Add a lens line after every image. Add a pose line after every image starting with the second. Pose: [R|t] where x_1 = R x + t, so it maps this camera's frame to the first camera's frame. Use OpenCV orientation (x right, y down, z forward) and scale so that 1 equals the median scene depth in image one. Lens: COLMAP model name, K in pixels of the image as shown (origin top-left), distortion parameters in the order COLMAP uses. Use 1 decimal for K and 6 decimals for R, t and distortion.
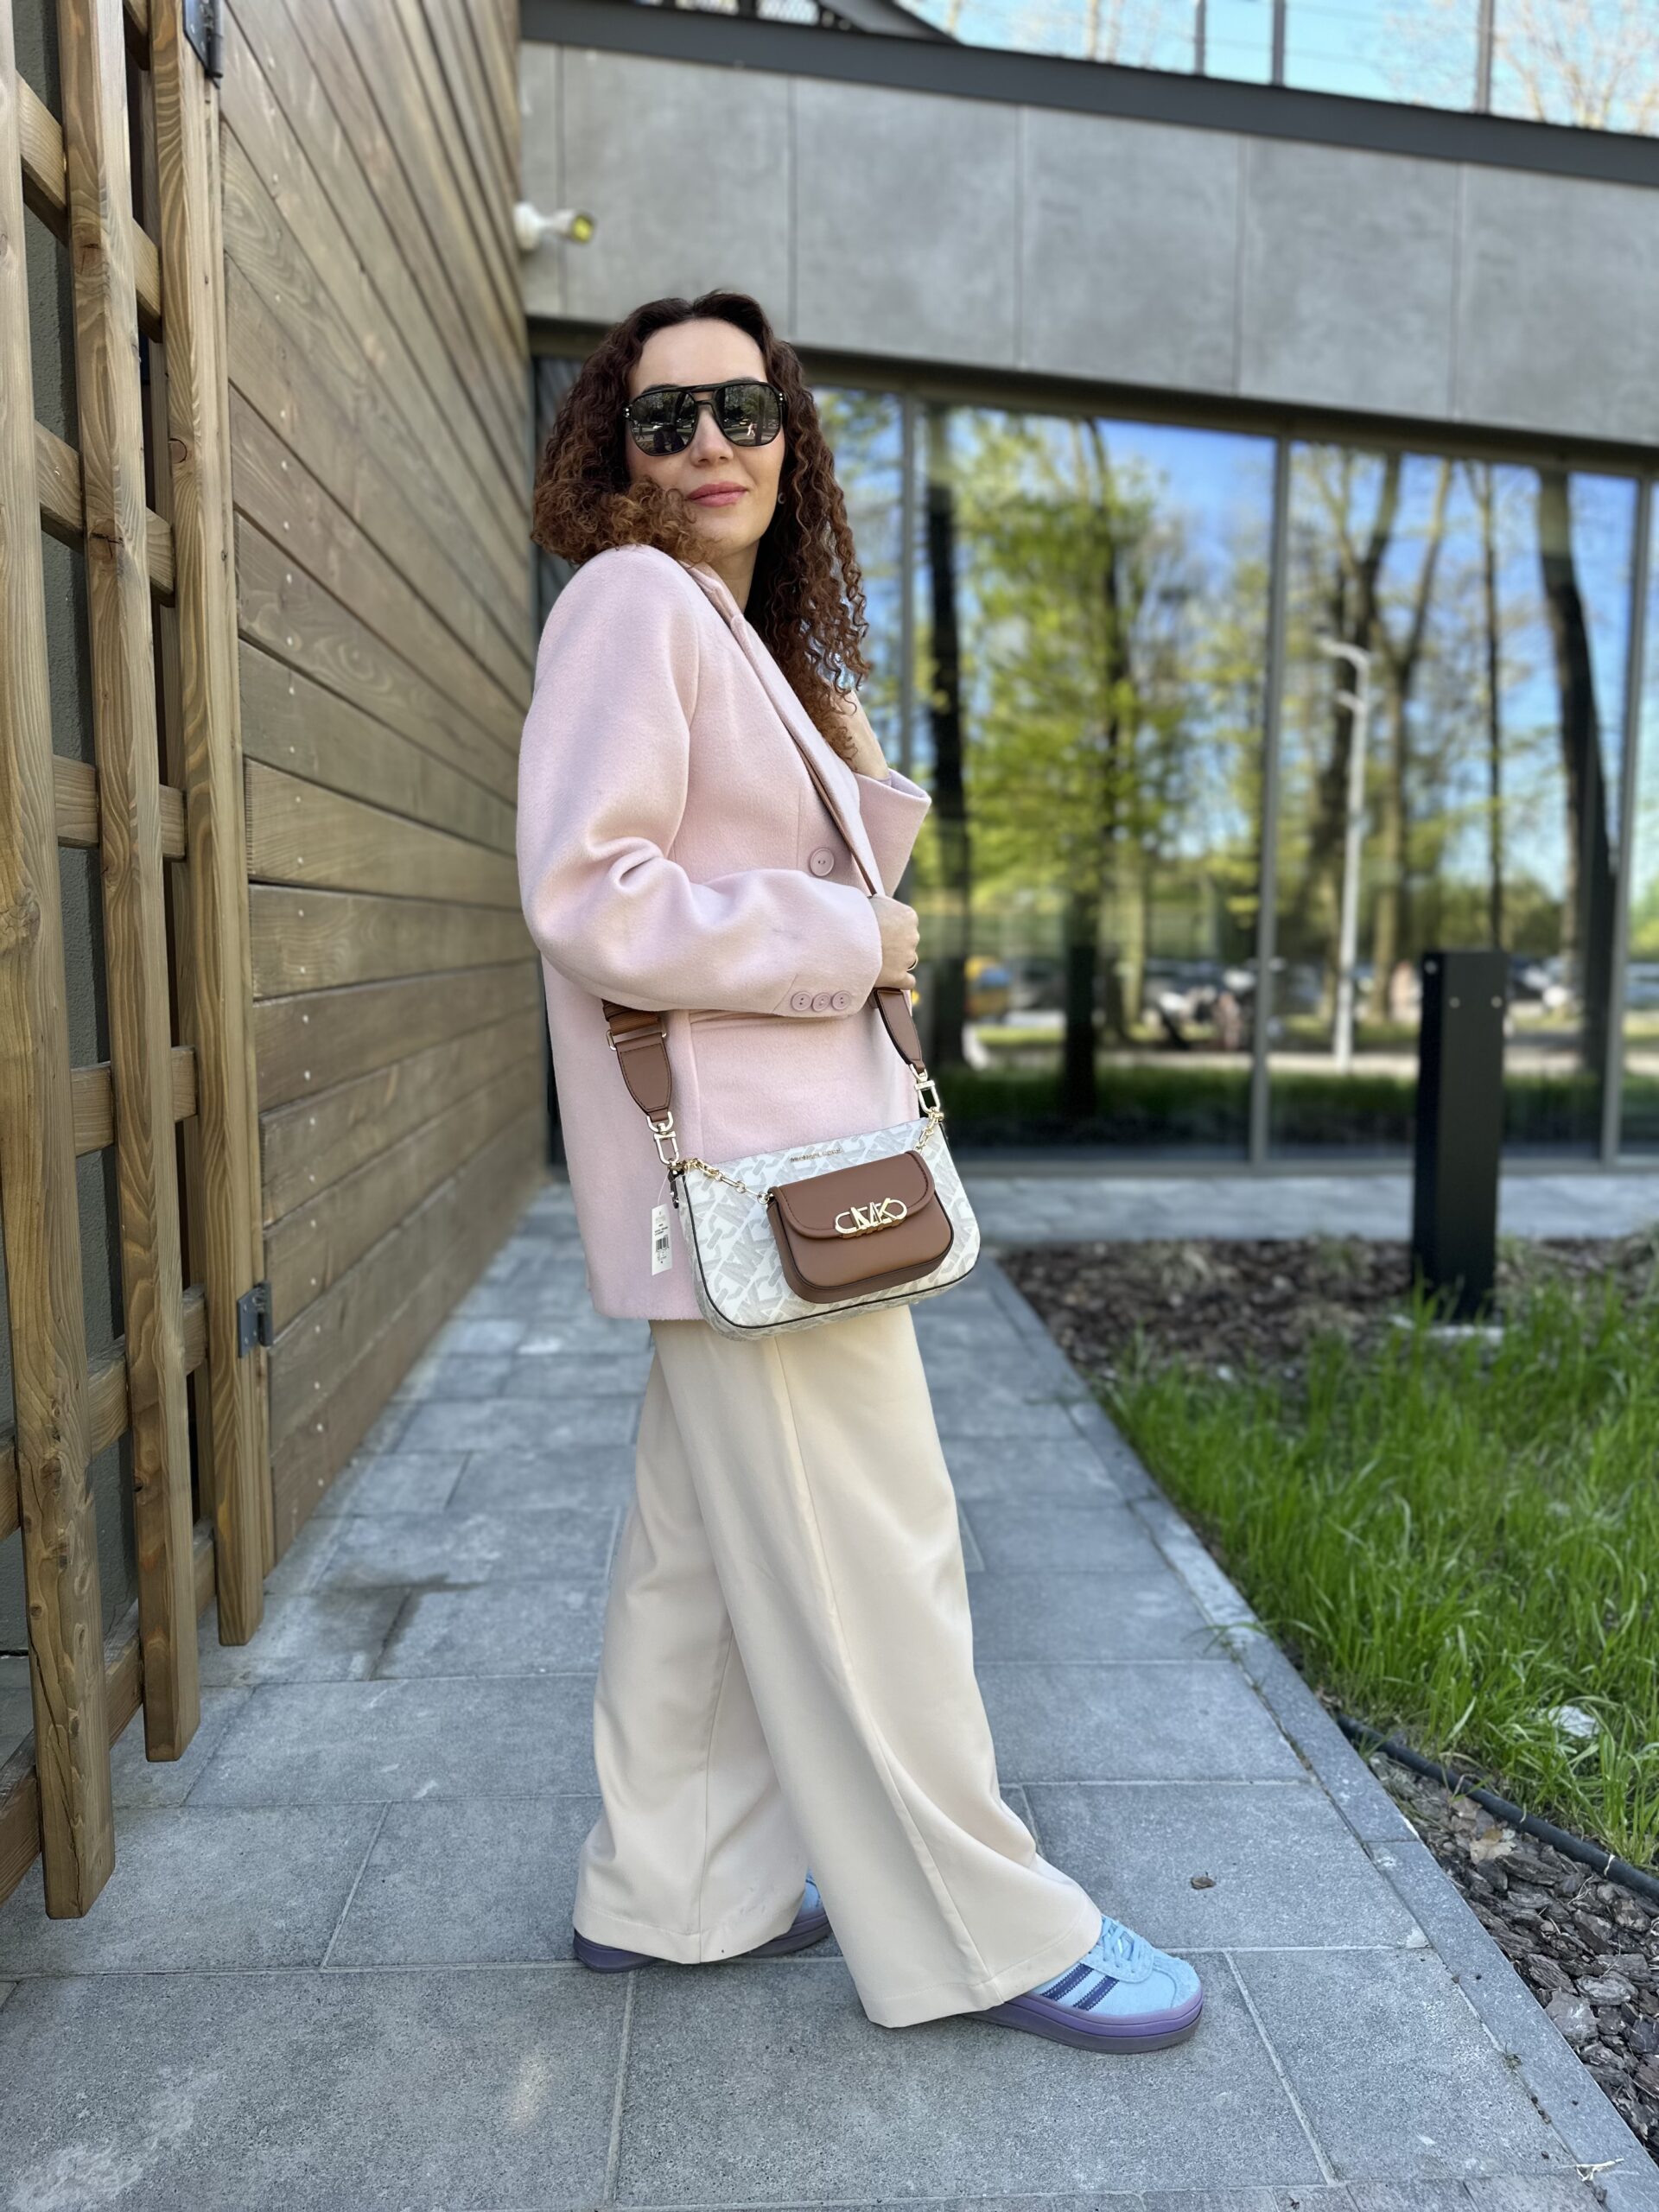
lens RADIAL K [[1546.3, 0, 837.4], [0, 1546.3, 1106.9], [0, 0, 1]] dist [0.038127, -0.058017]
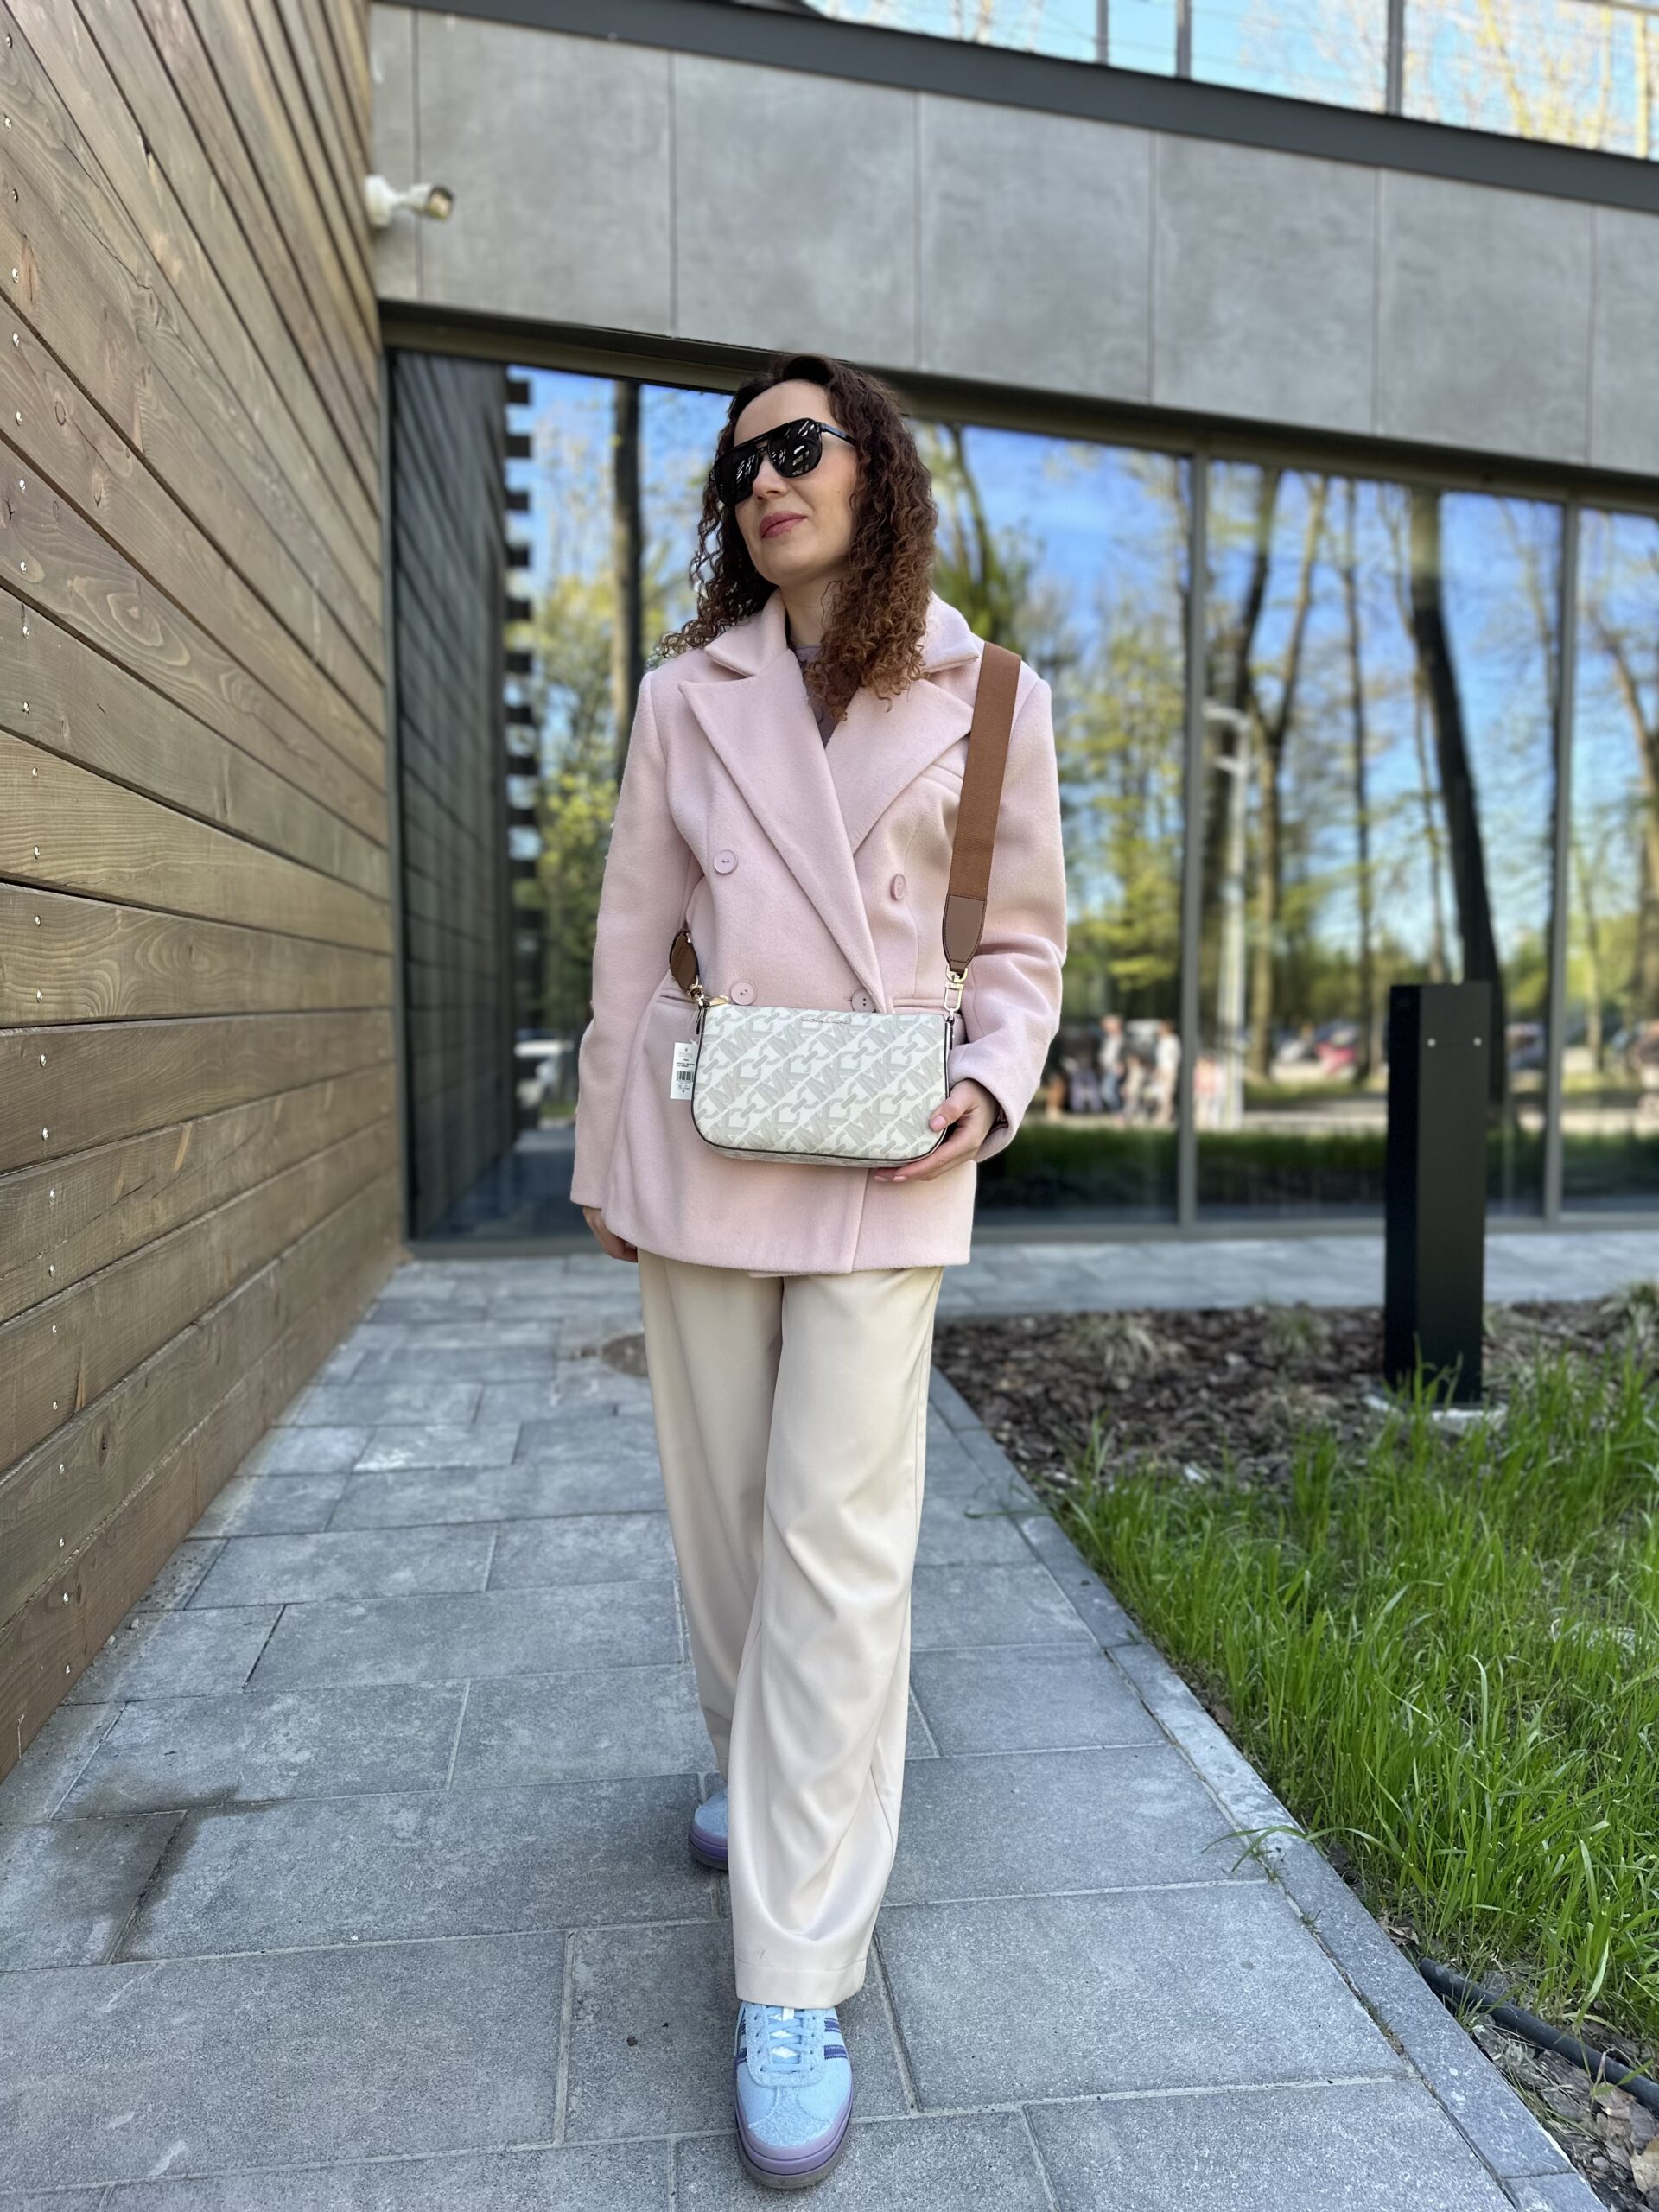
lens RADIAL K [[1556.2, 0, 823.4], [0, 1556.2, 1114.6], [0, 0, 1]] dist [0.000656, -0.007630]
pose [[0.997870, -0.010448, 0.064395, -0.009604], [0.012838, 0.999240, -0.036810, 0.003087], [-0.063961, 0.037558, 0.997245, 0.191504]]
